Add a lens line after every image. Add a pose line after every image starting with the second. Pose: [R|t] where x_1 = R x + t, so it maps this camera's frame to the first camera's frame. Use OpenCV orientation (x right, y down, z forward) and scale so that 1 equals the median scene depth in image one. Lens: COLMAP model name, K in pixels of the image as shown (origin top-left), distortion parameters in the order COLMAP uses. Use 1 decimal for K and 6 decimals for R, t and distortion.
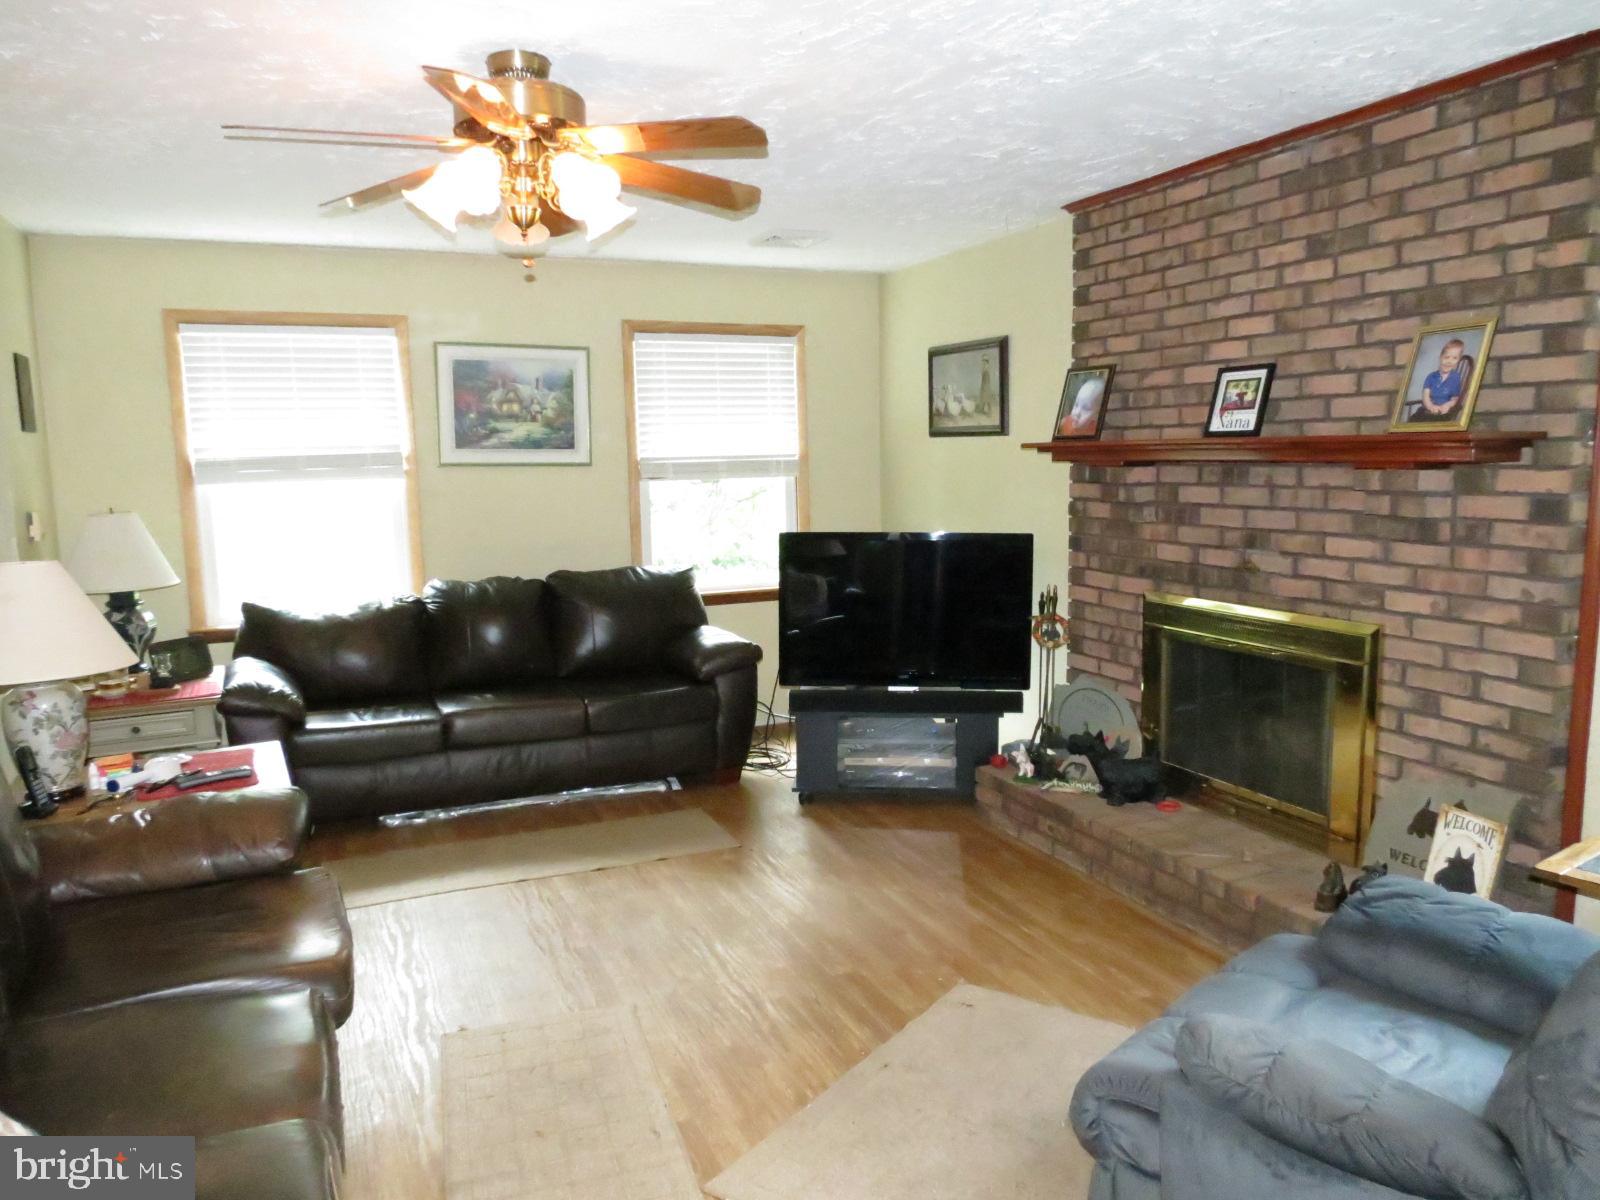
lens RADIAL K [[1136.2, 0, 800.8], [0, 1136.2, 605.3], [0, 0, 1]] dist [-0.034031, 0.019568]
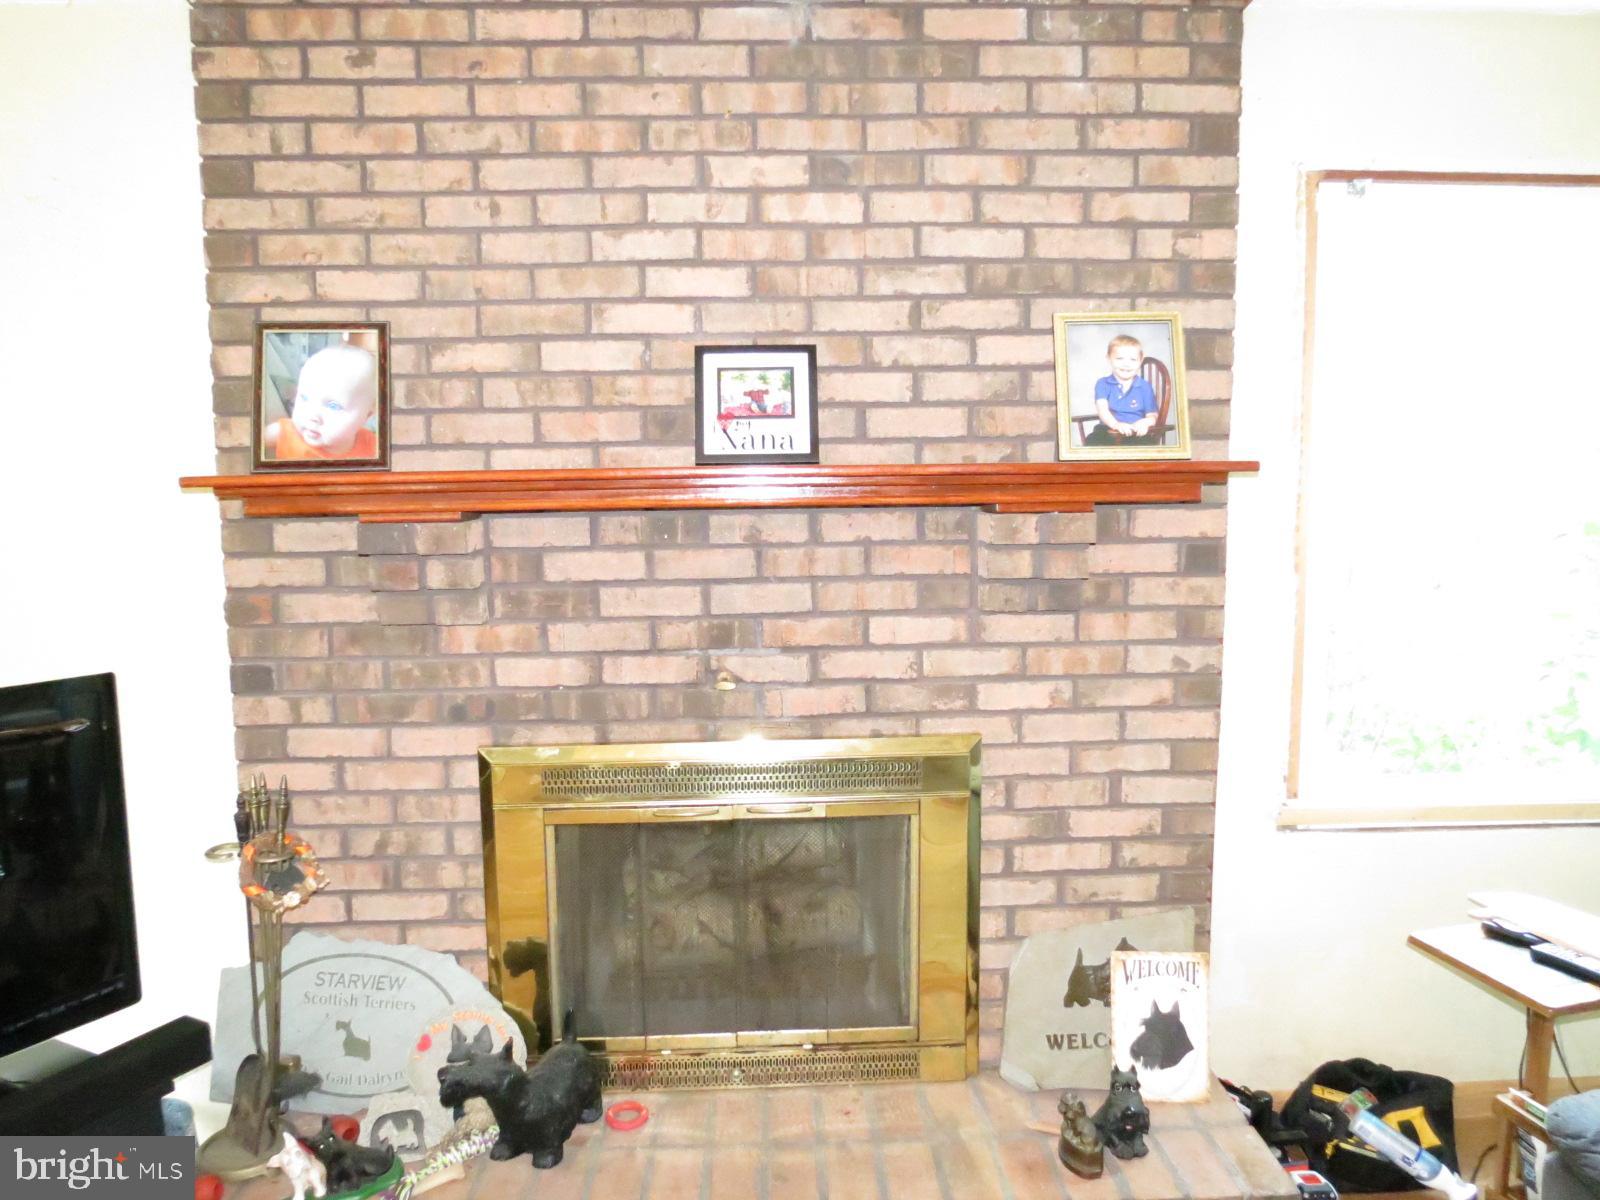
lens RADIAL K [[1136.2, 0, 799.6], [0, 1136.2, 599.7], [0, 0, 1]] dist [-0.034031, 0.019568]
pose [[0.360761, -0.089993, 0.928306, -0.170642], [0.131528, 0.990296, 0.044887, -0.108749], [-0.923337, 0.105905, 0.369097, 0.811689]]
